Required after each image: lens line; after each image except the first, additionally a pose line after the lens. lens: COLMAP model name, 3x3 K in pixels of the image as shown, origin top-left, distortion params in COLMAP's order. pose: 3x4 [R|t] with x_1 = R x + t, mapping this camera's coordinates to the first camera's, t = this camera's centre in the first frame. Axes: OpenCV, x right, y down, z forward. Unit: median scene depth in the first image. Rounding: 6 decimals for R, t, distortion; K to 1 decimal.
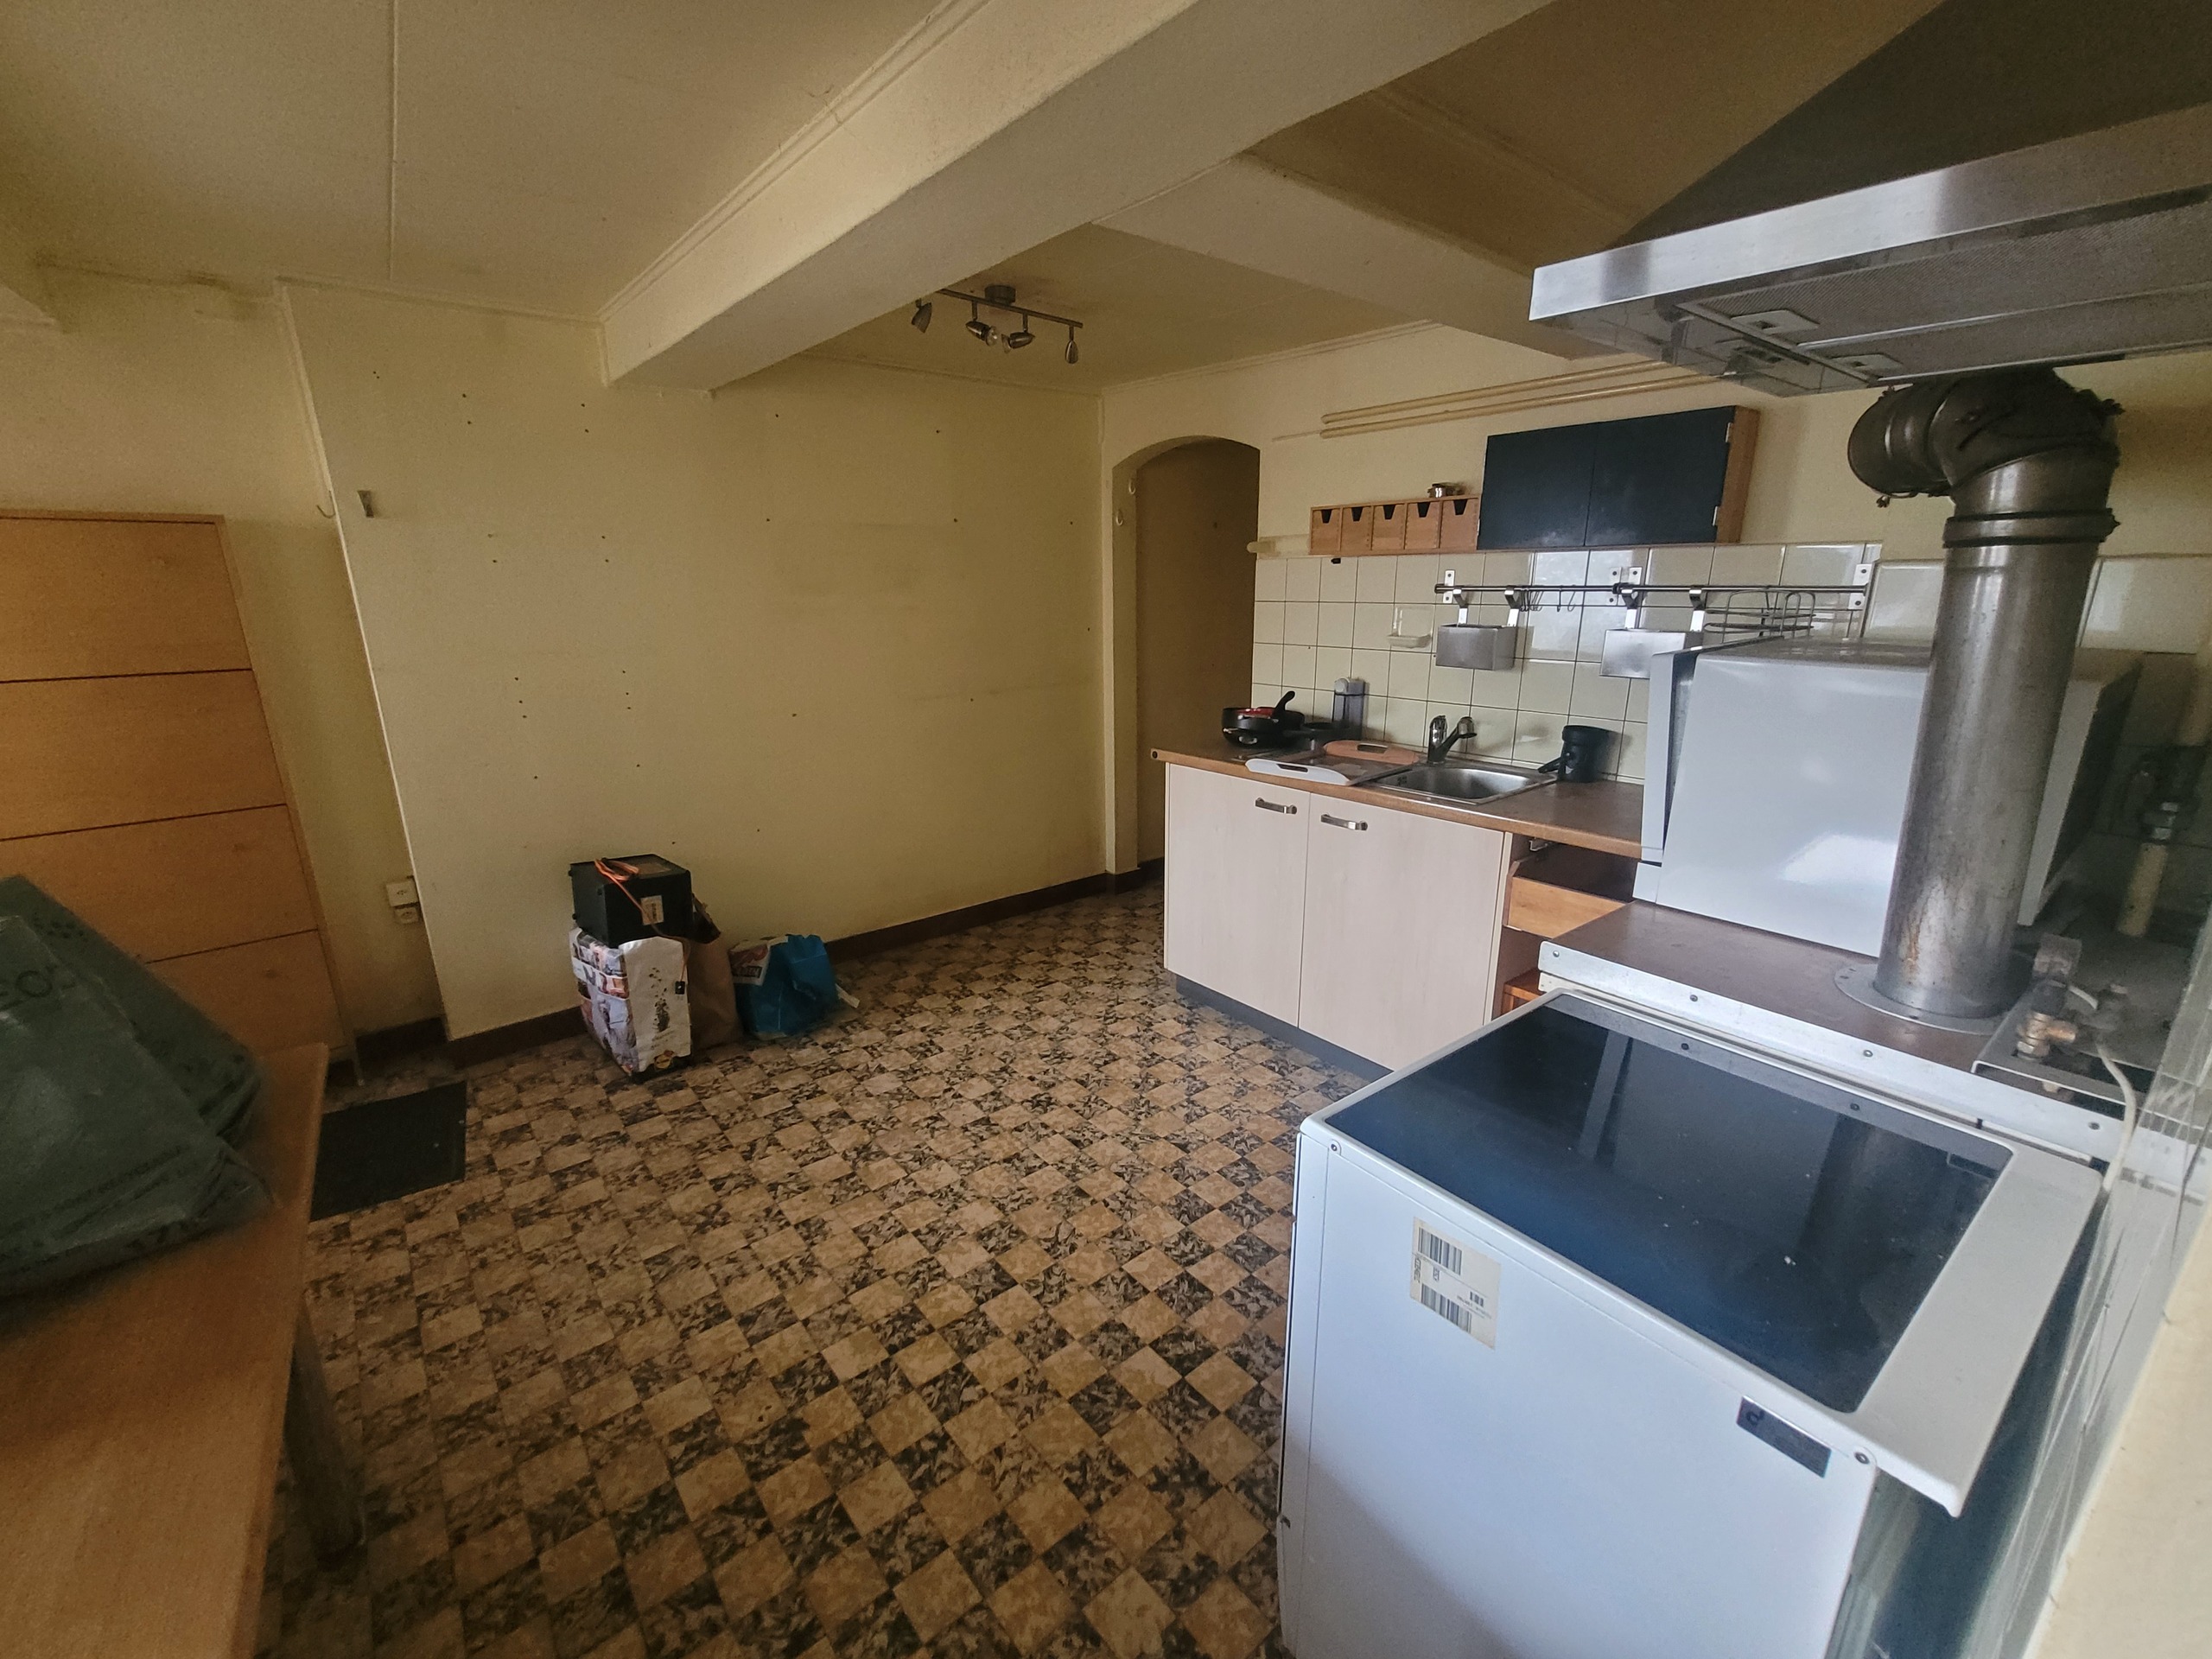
lens RADIAL K [[916.5, 0, 1100.1], [0, 916.5, 836.3], [0, 0, 1]] dist [0.018862, 0.000140]
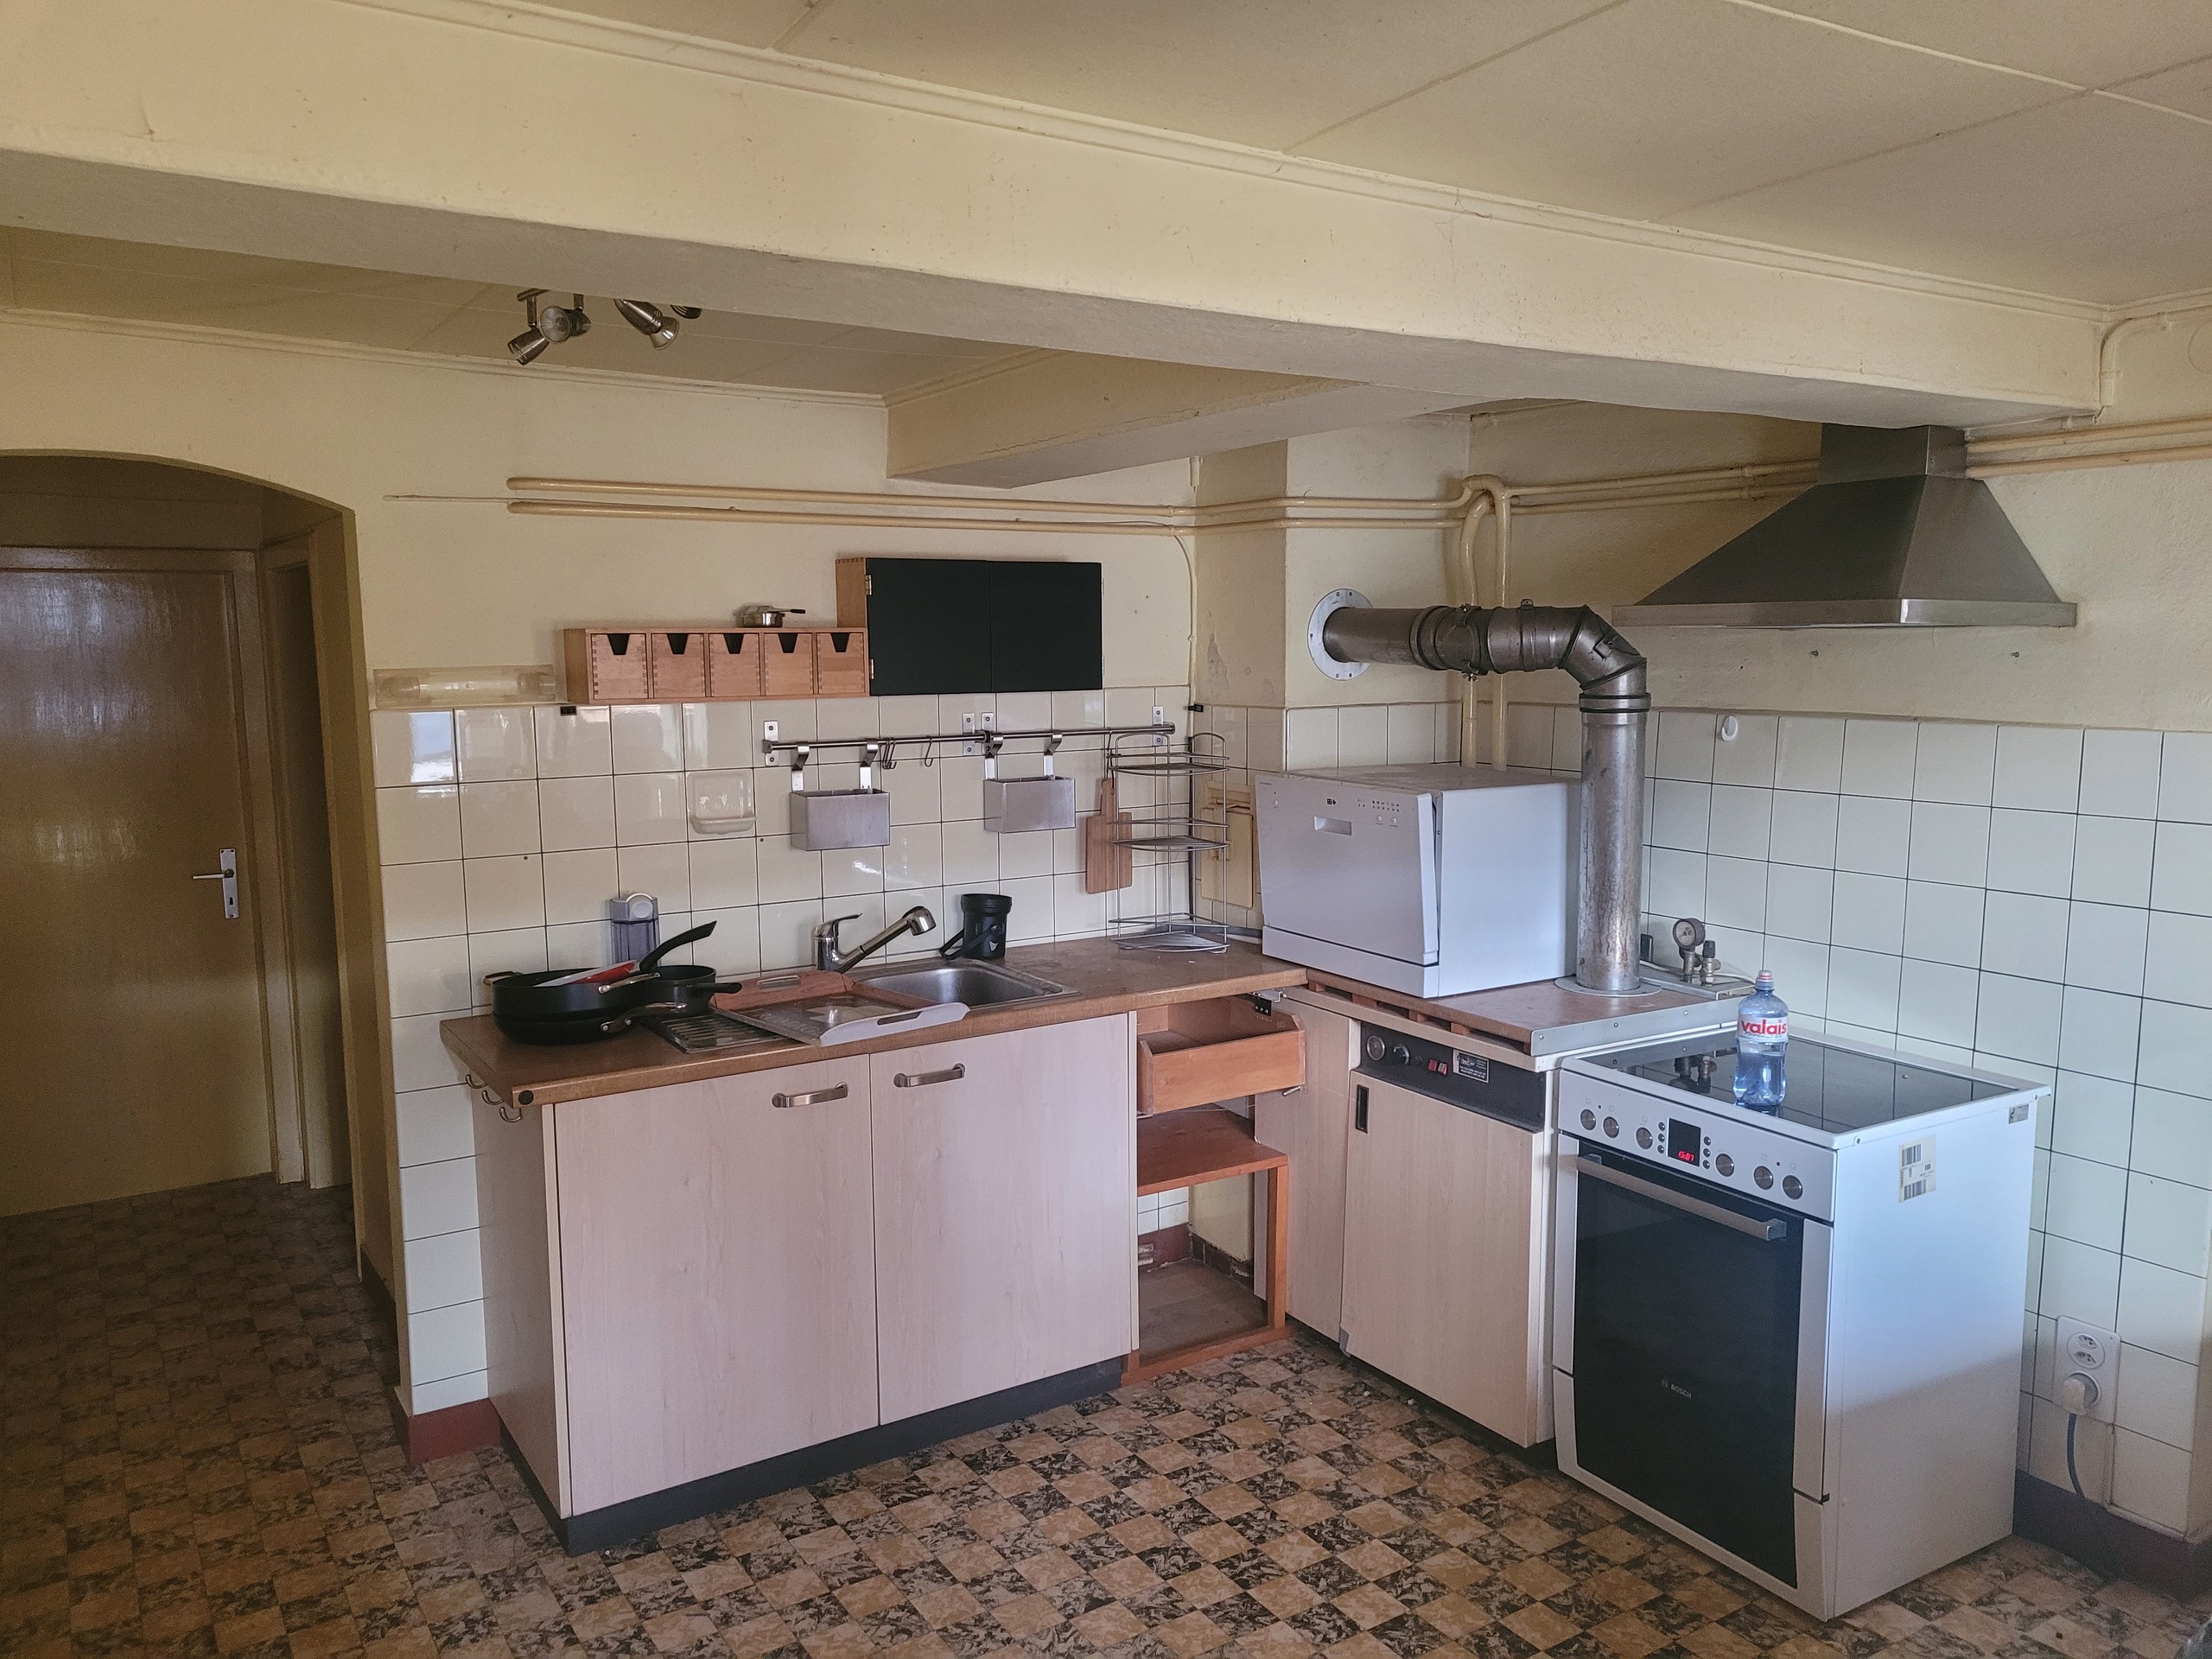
lens RADIAL K [[1645.3, 0, 1104.1], [0, 1645.3, 834.2], [0, 0, 1]] dist [0.022494, 0.000038]
pose [[0.125634, -0.111487, 0.985792, -0.898722], [0.277256, 0.958018, 0.073012, -0.237474], [-0.952547, 0.264144, 0.151270, 0.612215]]
